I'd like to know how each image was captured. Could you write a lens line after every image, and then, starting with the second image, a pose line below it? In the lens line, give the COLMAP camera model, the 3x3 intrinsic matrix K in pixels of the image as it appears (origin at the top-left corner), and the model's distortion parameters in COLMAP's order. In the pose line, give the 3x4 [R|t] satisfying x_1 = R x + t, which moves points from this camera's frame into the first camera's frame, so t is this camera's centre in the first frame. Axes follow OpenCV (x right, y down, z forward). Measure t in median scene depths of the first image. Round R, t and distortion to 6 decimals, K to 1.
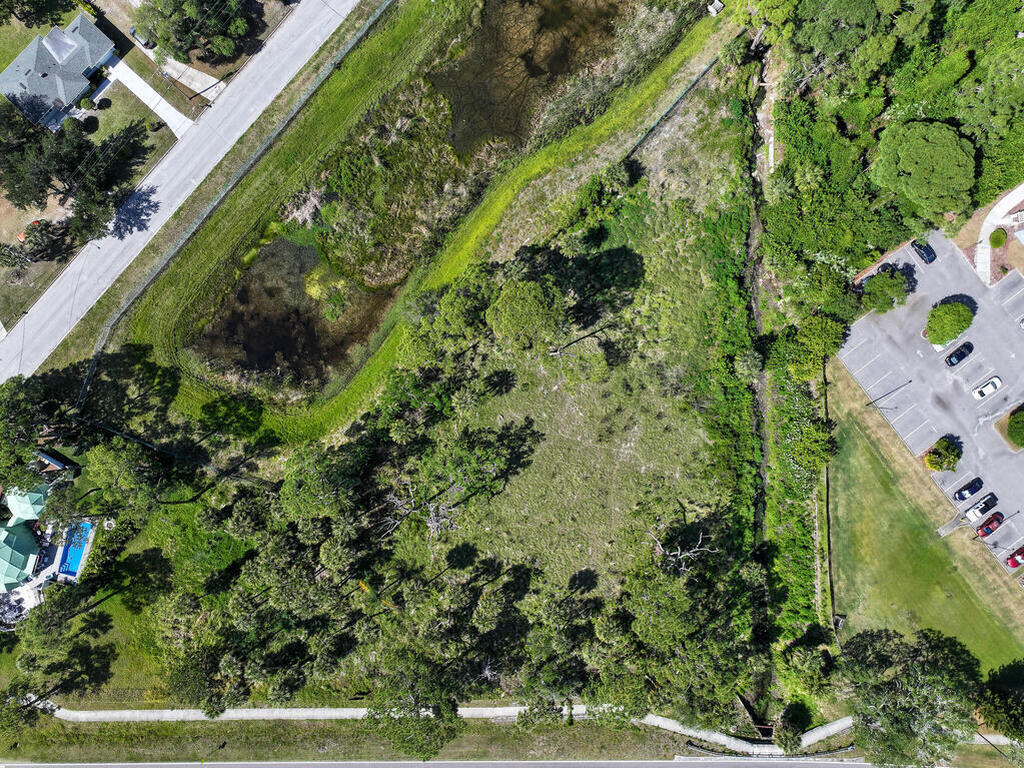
lens RADIAL K [[724.7, 0, 512.0], [0, 724.7, 384.0], [0, 0, 1]] dist [-0.004625, 0.007175]
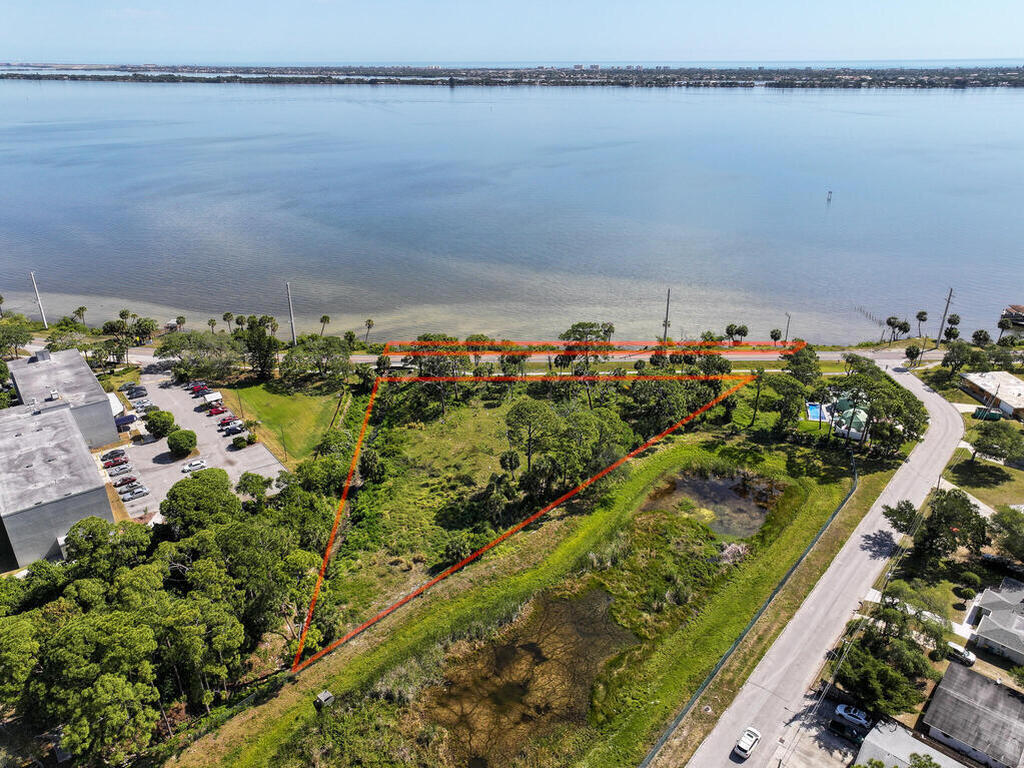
lens RADIAL K [[724.7, 0, 512.0], [0, 724.7, 384.0], [0, 0, 1]] dist [-0.004625, 0.007175]
pose [[-0.999981, 0.005831, -0.002146, 0.057332], [-0.004289, -0.398057, 0.917351, -1.177657], [0.004494, 0.917342, 0.398075, 0.313692]]
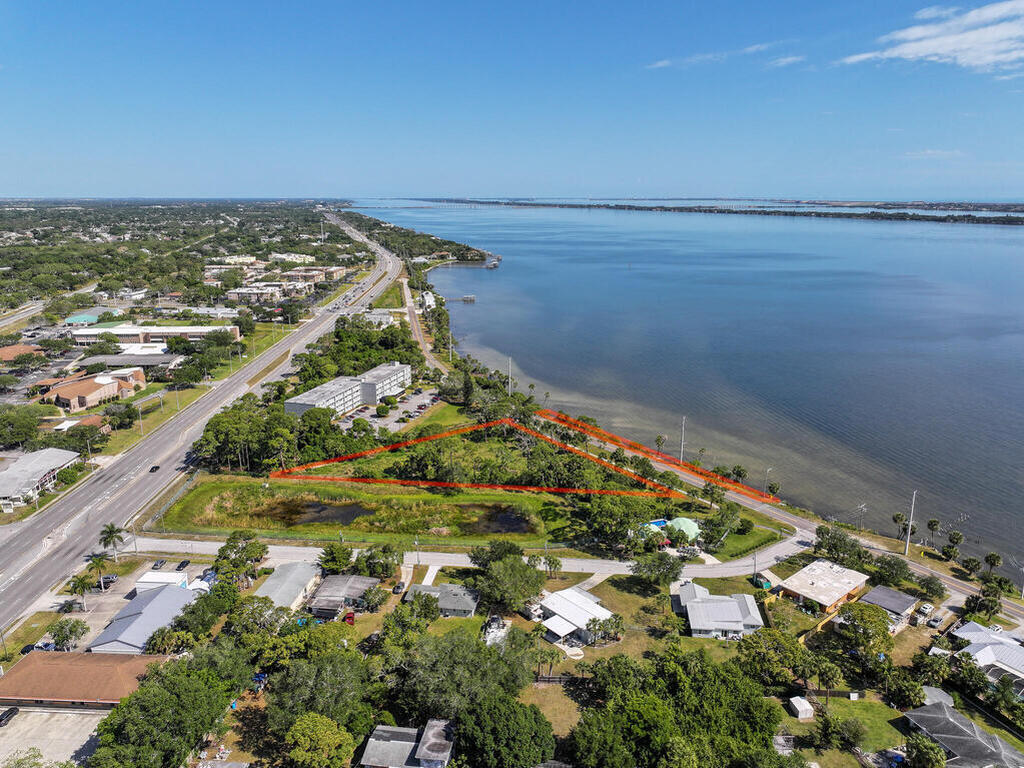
lens RADIAL K [[724.7, 0, 512.0], [0, 724.7, 384.0], [0, 0, 1]] dist [-0.004625, 0.007175]
pose [[-0.566519, -0.198763, 0.799719, -1.835903], [0.824048, -0.135146, 0.550164, -1.076513], [-0.001273, 0.970685, 0.240353, 0.180865]]
